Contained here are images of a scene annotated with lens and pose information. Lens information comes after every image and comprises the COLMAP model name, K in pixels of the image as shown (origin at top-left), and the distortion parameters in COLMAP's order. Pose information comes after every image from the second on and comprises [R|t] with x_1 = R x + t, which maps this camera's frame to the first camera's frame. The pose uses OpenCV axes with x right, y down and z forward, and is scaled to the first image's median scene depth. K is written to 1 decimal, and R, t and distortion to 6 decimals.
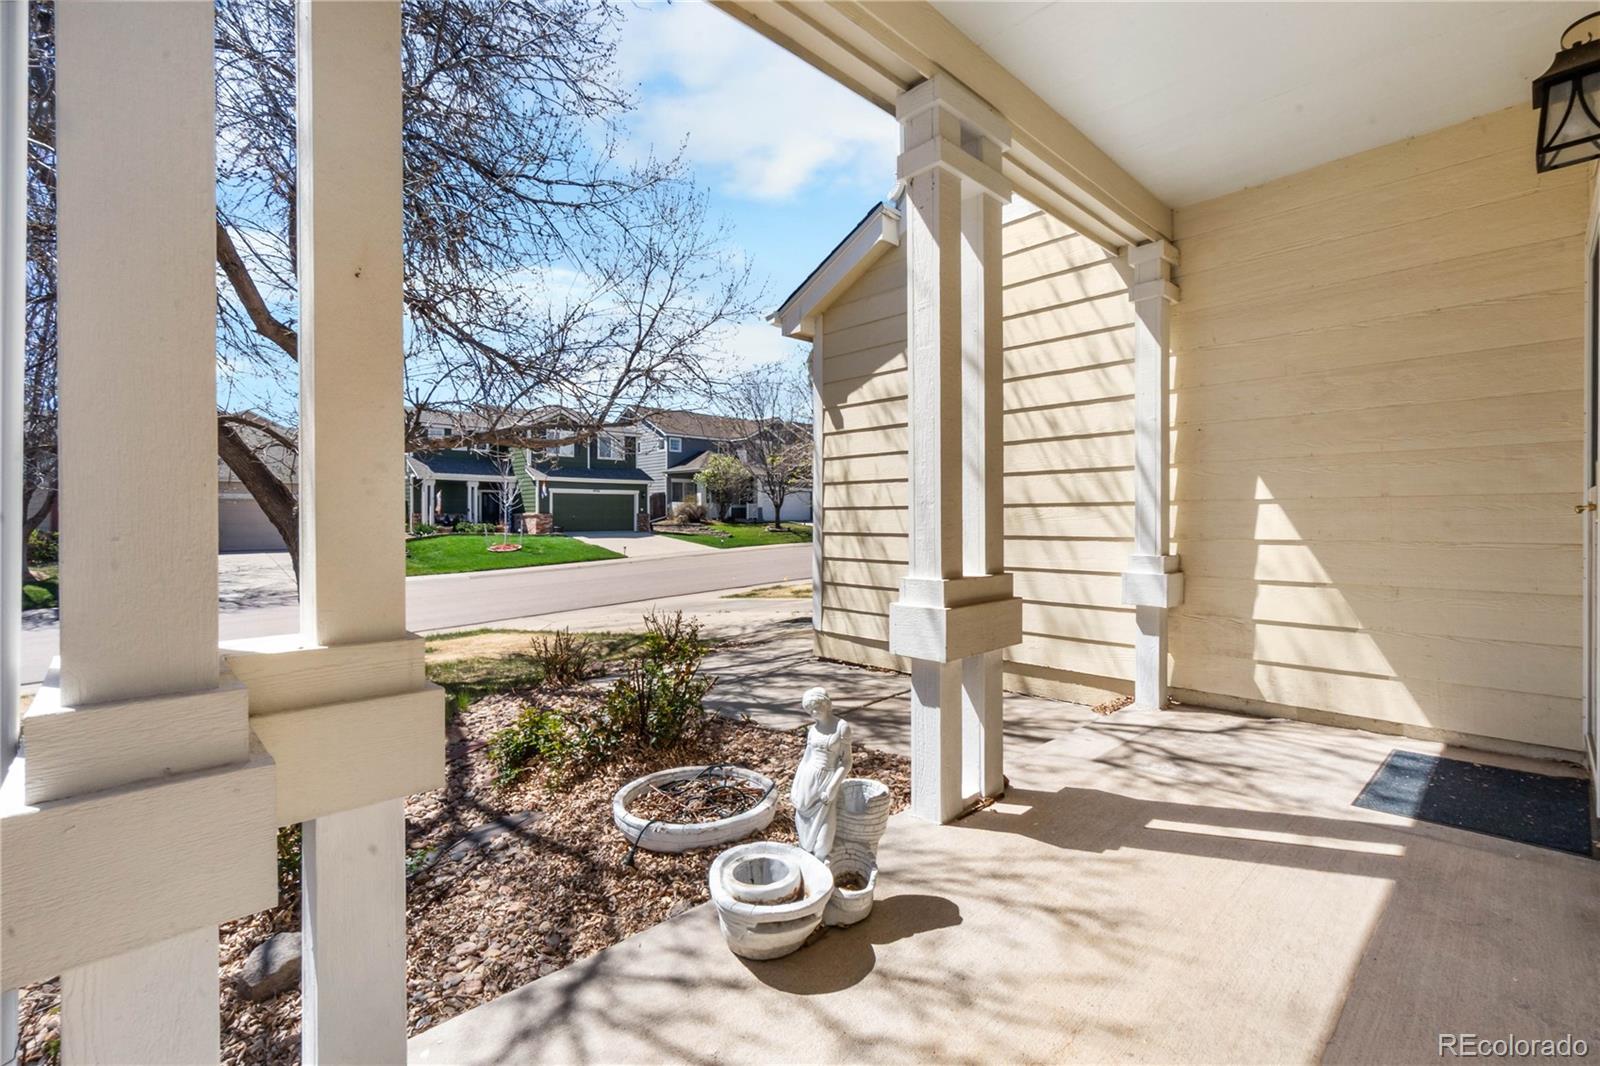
lens RADIAL K [[710.1, 0, 801.2], [0, 710.1, 523.1], [0, 0, 1]] dist [0.001796, 0.000197]
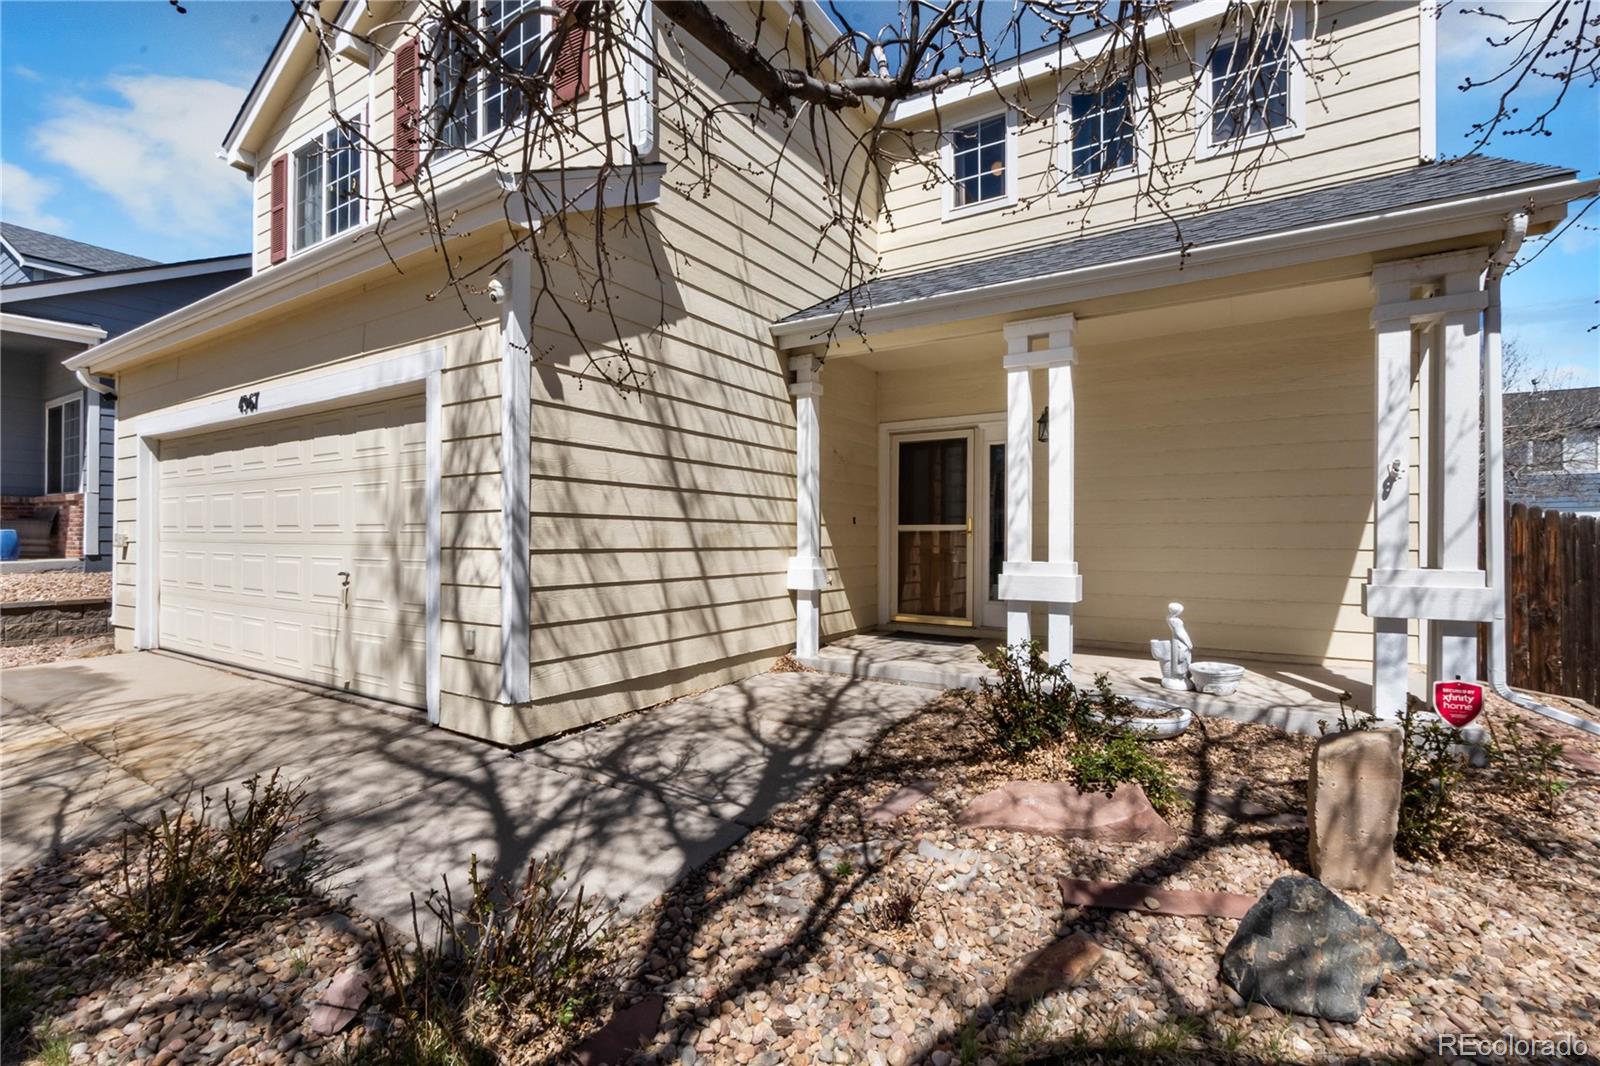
lens RADIAL K [[710.1, 0, 801.2], [0, 710.1, 523.1], [0, 0, 1]] dist [0.001796, 0.000197]
pose [[-0.234237, 0.019451, 0.971985, -0.936536], [-0.005592, 0.999756, -0.021354, 0.002050], [-0.972163, -0.010437, -0.234071, 1.285055]]
